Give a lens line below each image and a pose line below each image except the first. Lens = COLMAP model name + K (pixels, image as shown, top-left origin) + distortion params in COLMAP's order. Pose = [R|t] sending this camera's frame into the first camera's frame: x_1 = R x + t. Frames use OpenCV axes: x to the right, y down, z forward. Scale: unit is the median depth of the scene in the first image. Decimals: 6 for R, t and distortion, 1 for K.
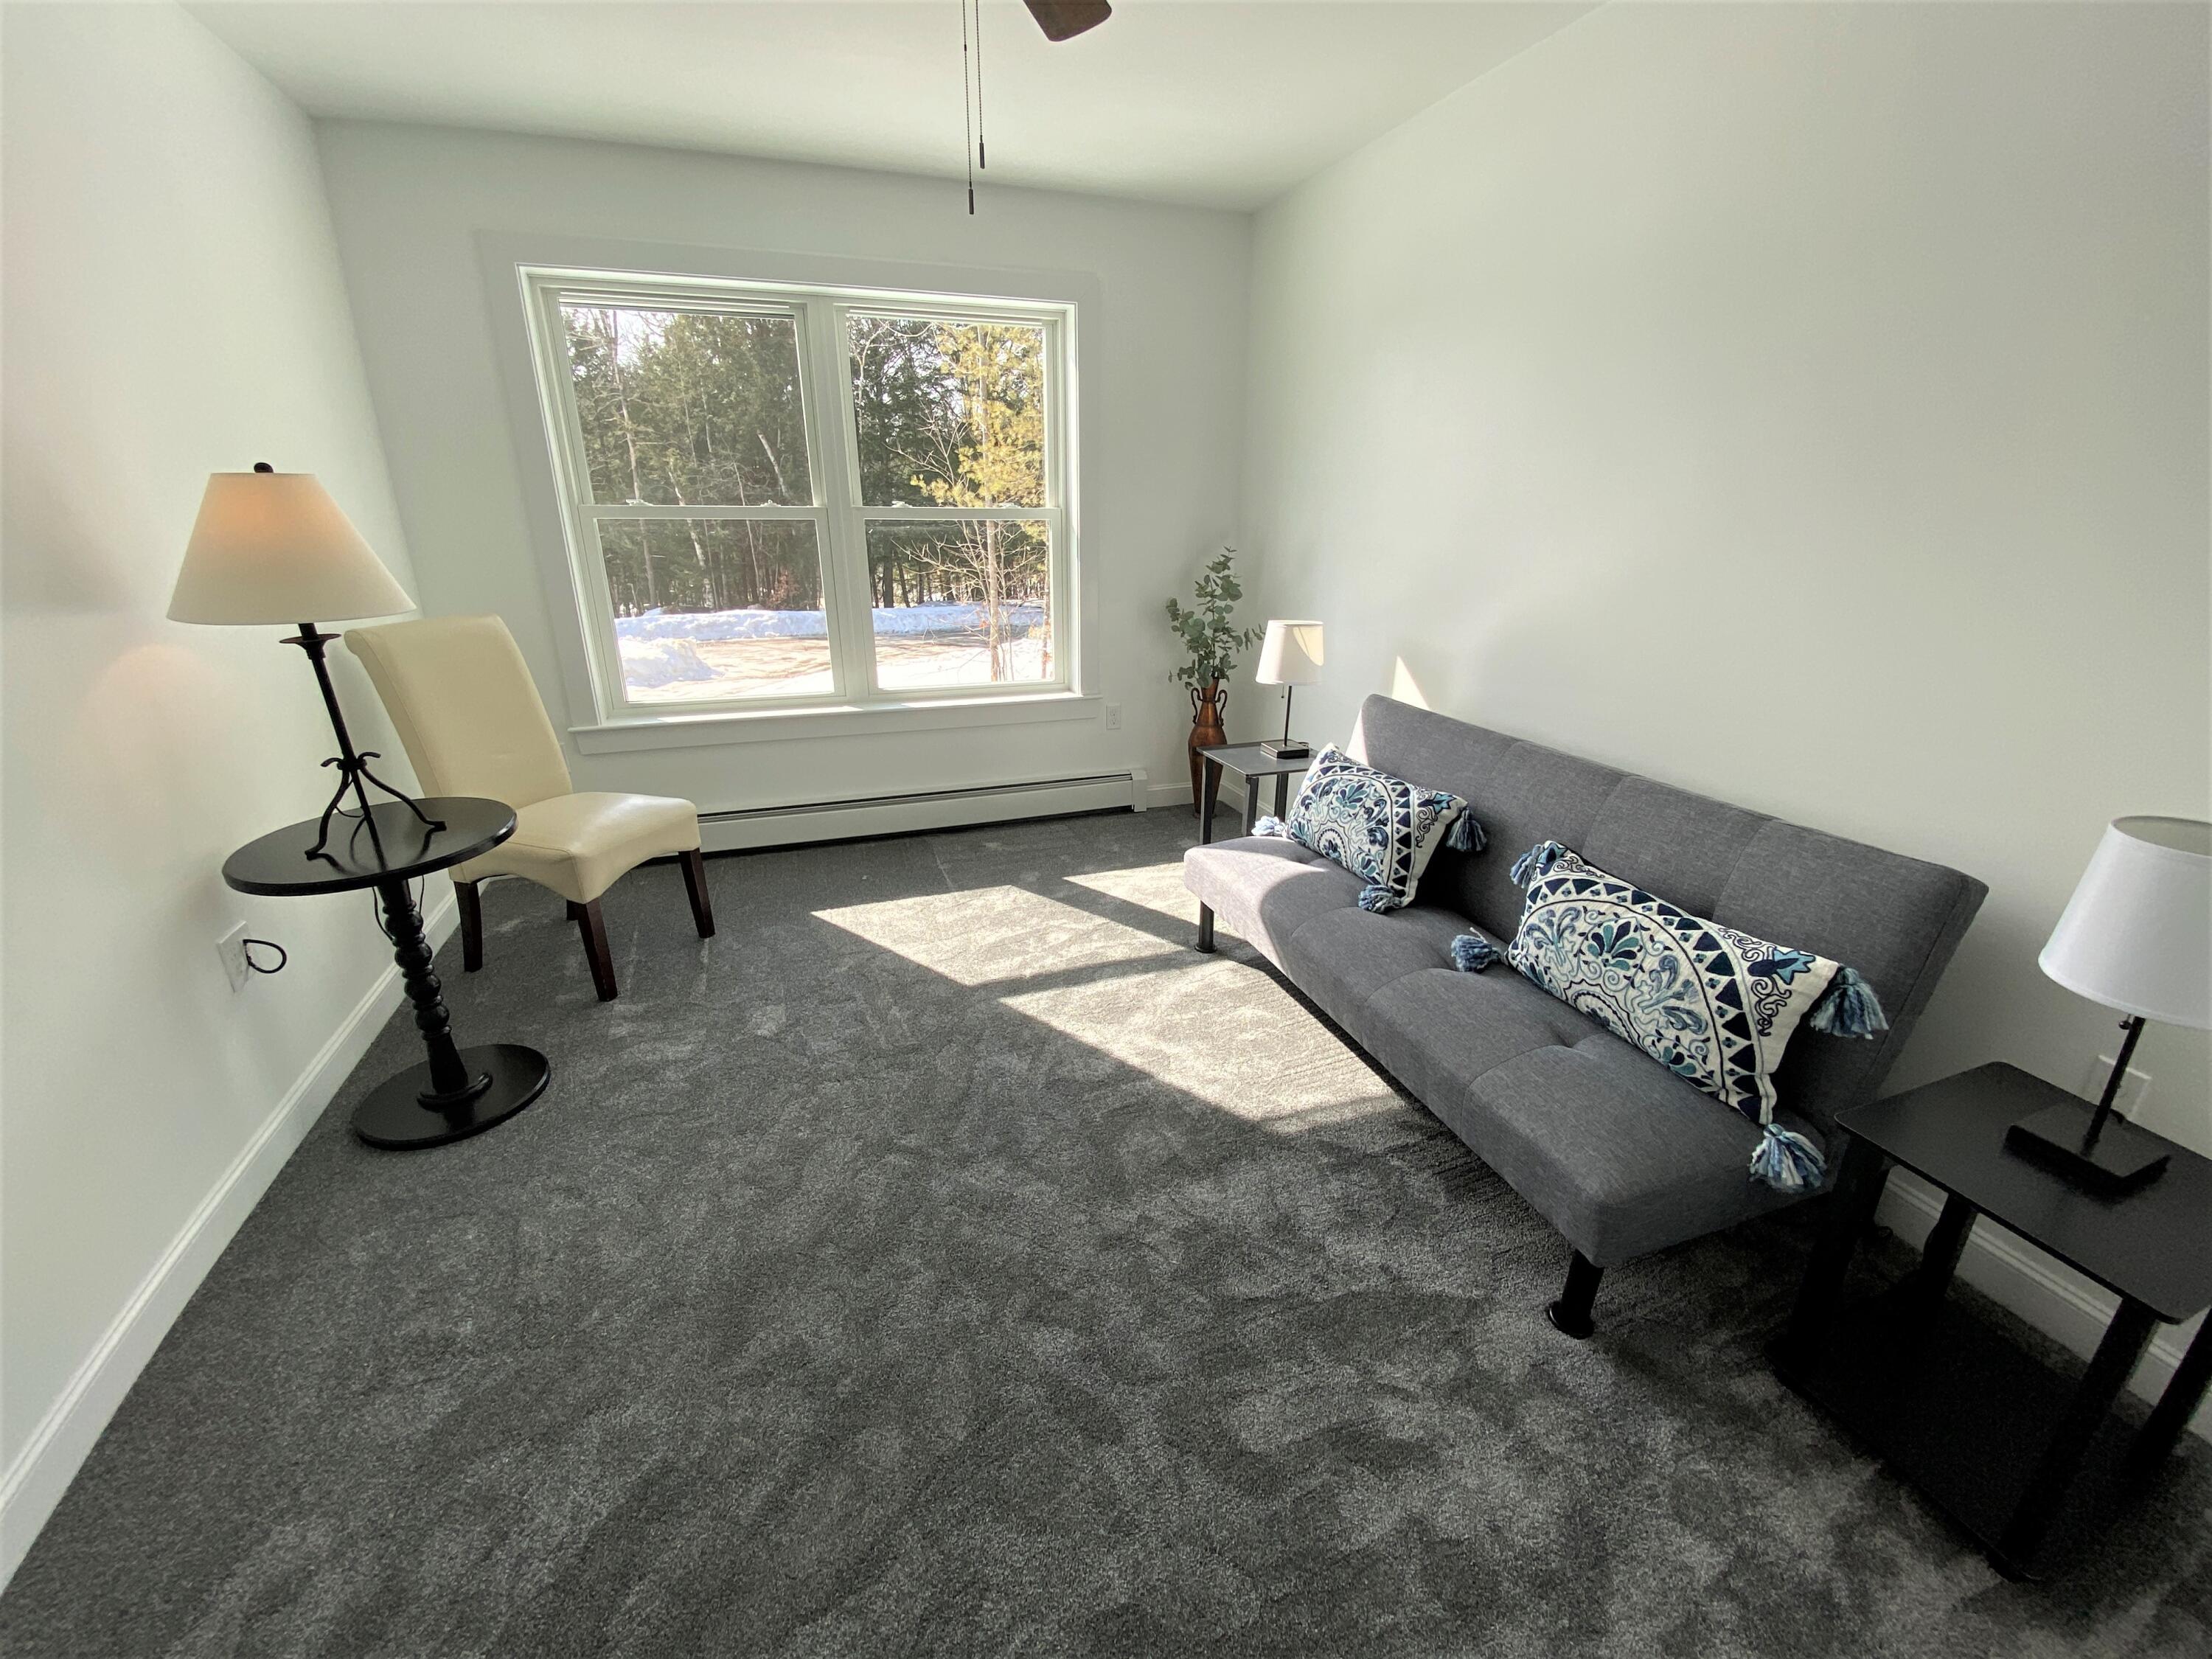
lens RADIAL K [[896.3, 0, 1104.6], [0, 896.3, 827.6], [0, 0, 1]] dist [0.021606, -0.021392]
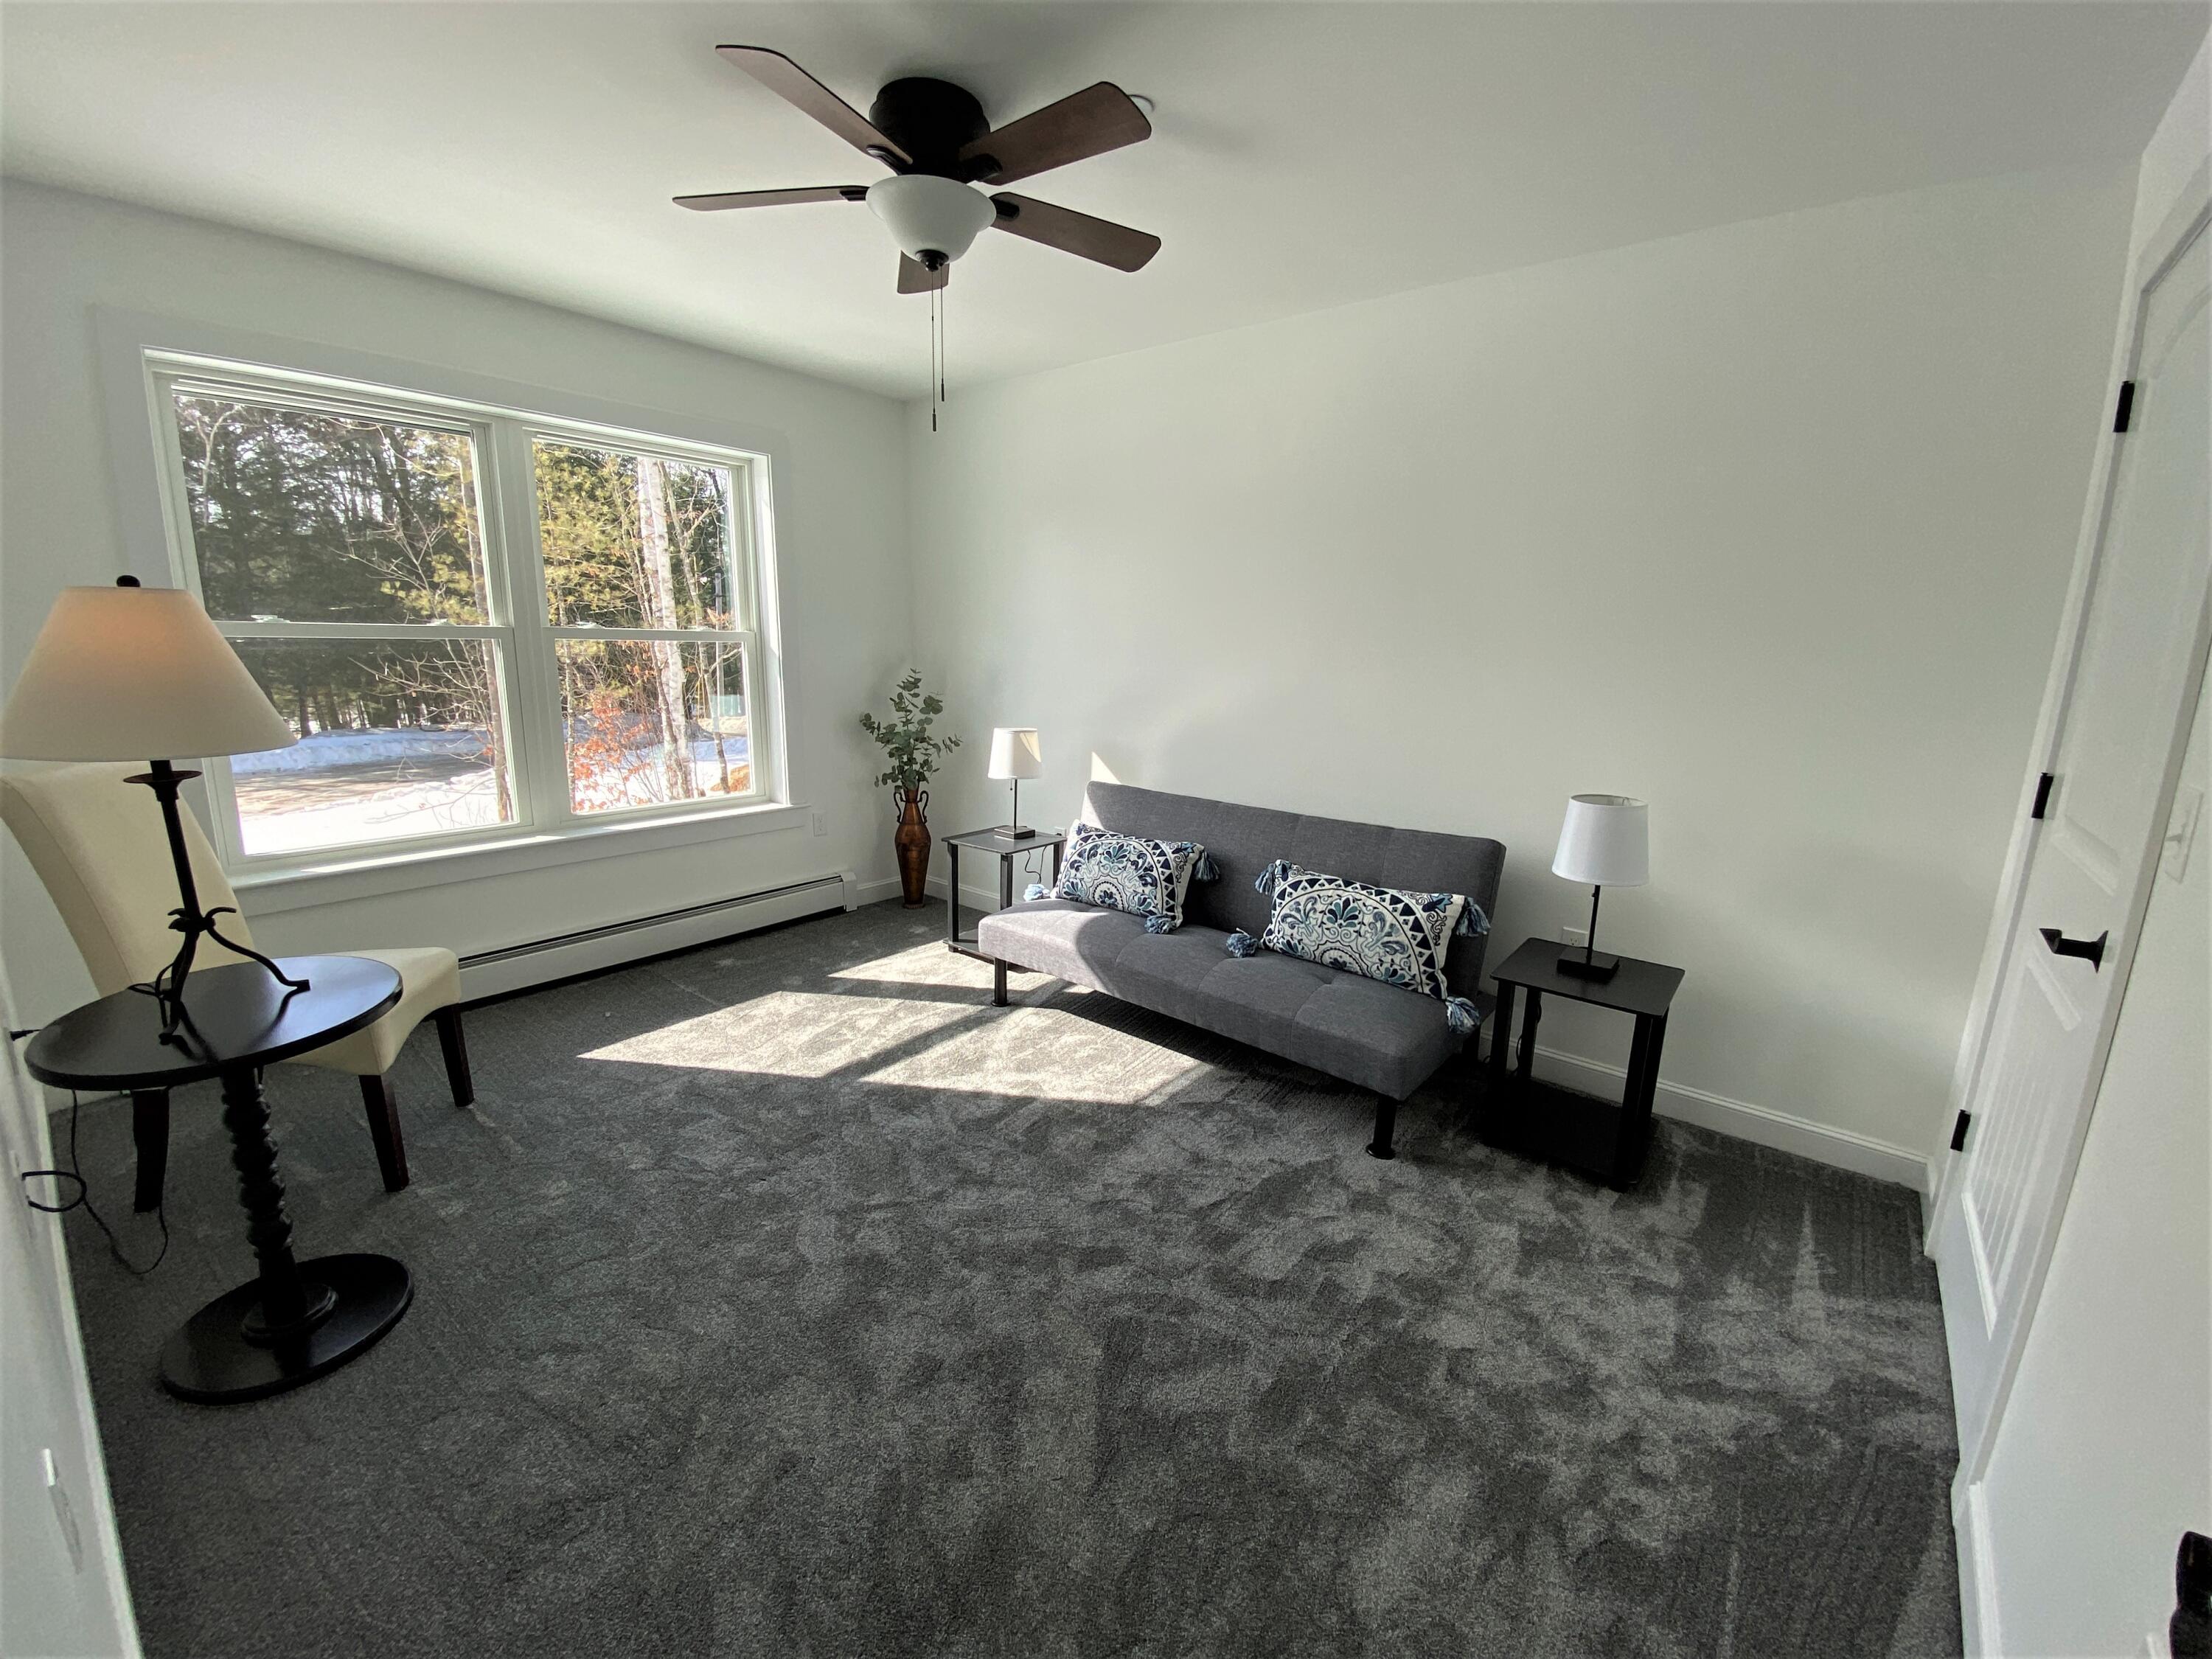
lens RADIAL K [[896.3, 0, 1104.6], [0, 896.3, 827.6], [0, 0, 1]] dist [0.021606, -0.021392]
pose [[0.850379, -0.092007, 0.518063, -0.478155], [0.156522, 0.984254, -0.082123, 0.036219], [-0.502350, 0.150924, 0.851391, -0.124386]]
